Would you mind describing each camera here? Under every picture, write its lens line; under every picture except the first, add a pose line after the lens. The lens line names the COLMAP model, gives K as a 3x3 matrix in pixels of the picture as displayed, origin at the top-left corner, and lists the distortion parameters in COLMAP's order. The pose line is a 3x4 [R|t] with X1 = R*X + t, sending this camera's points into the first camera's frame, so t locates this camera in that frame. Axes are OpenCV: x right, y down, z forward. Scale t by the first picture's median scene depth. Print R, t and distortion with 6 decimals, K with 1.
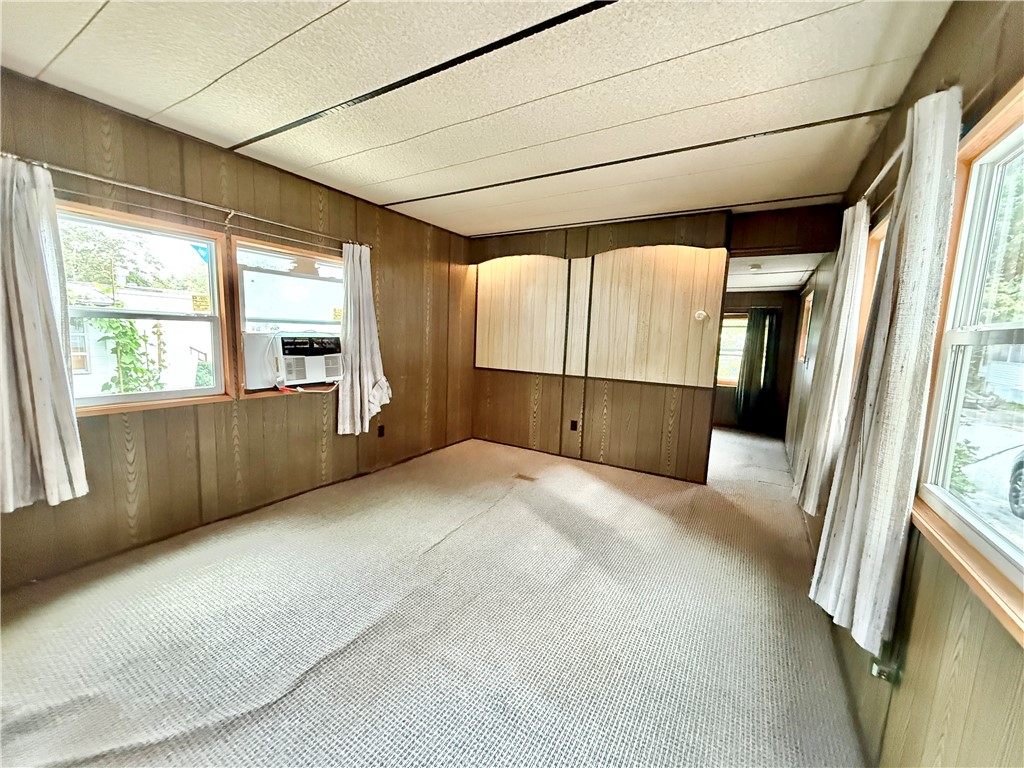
lens RADIAL K [[407.4, 0, 507.8], [0, 407.4, 386.4], [0, 0, 1]] dist [0.001252, 0.000050]
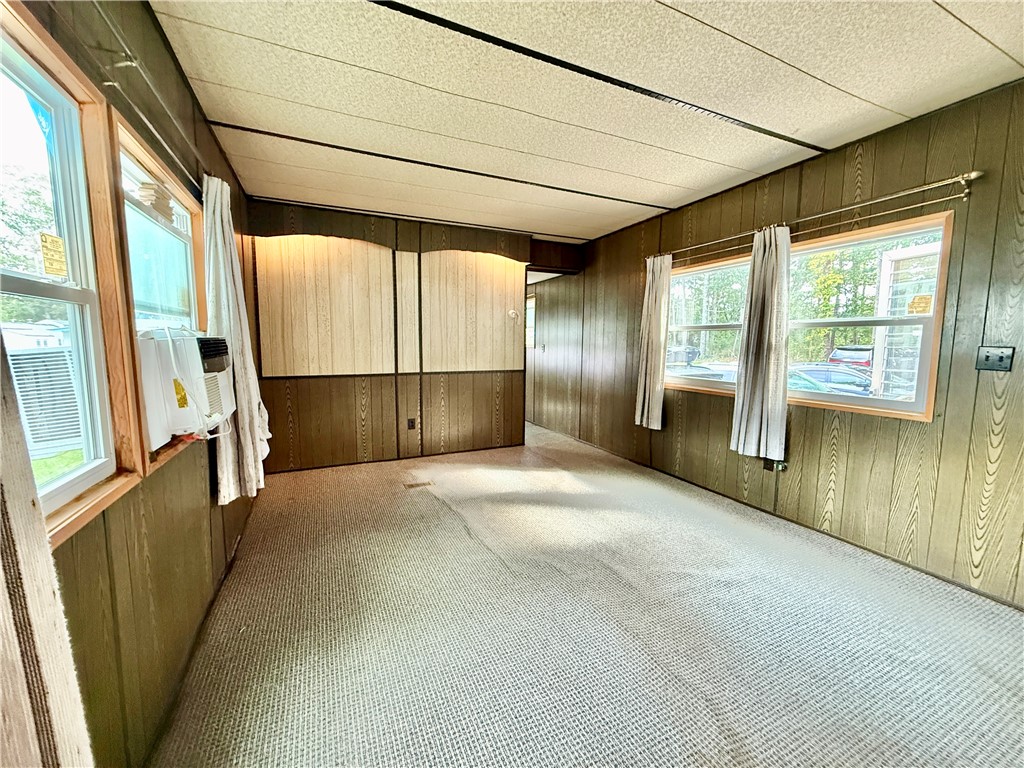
lens RADIAL K [[407.4, 0, 507.6], [0, 407.4, 384.5], [0, 0, 1]] dist [0.001252, 0.000050]
pose [[0.561456, -0.120755, 0.818649, -0.528322], [0.121106, 0.990634, 0.063065, -0.033497], [-0.818597, 0.063735, 0.570822, 0.266466]]
